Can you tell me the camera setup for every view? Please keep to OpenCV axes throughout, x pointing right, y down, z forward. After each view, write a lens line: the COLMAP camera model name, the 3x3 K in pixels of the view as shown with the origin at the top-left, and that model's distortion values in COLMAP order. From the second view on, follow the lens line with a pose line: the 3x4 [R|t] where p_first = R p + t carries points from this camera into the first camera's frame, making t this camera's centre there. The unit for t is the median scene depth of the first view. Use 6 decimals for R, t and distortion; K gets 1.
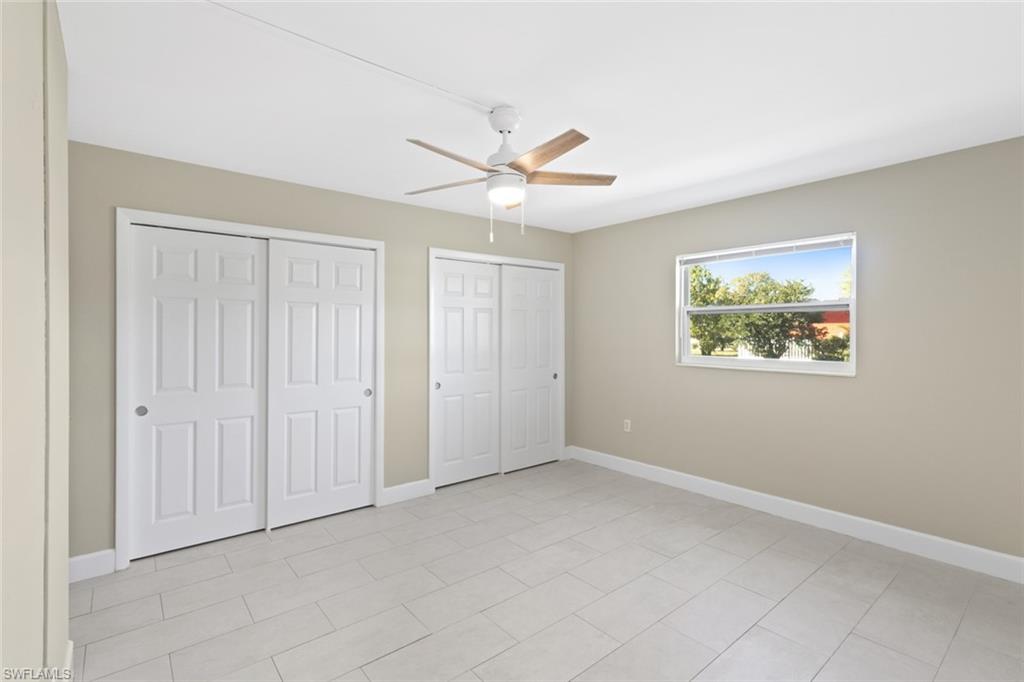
lens RADIAL K [[472.1, 0, 510.5], [0, 472.1, 338.7], [0, 0, 1]] dist [-0.002586, -0.000284]
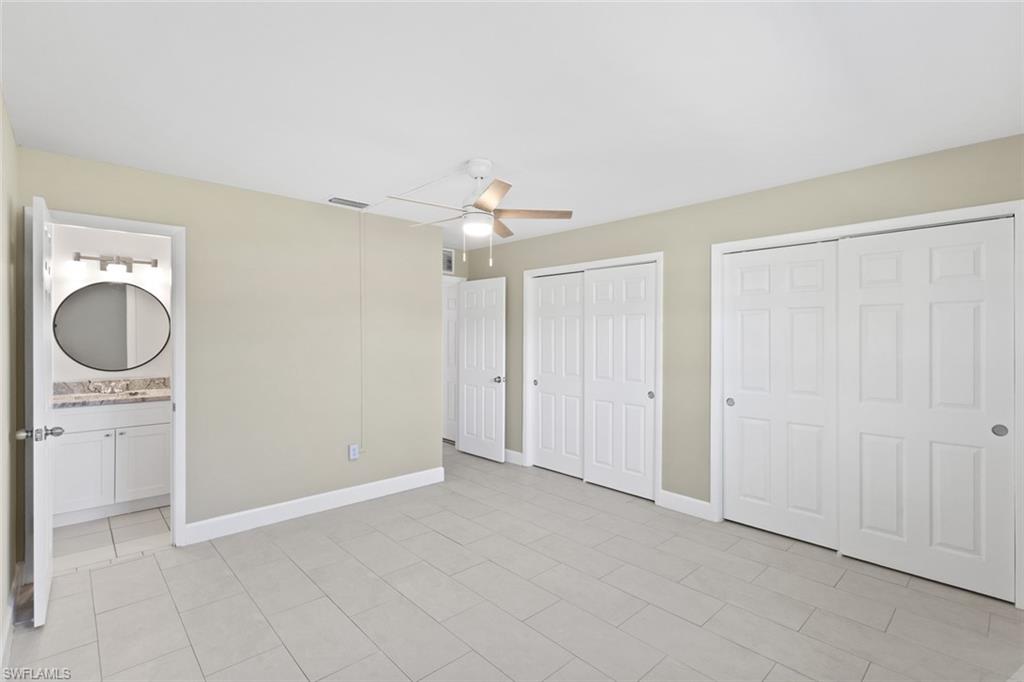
lens RADIAL K [[472.1, 0, 510.0], [0, 472.1, 340.8], [0, 0, 1]] dist [-0.002586, -0.000284]
pose [[0.056682, 0.006190, -0.998373, 0.749898], [-0.017242, 0.999838, 0.005220, -0.009339], [0.998243, 0.016918, 0.056780, 0.608369]]
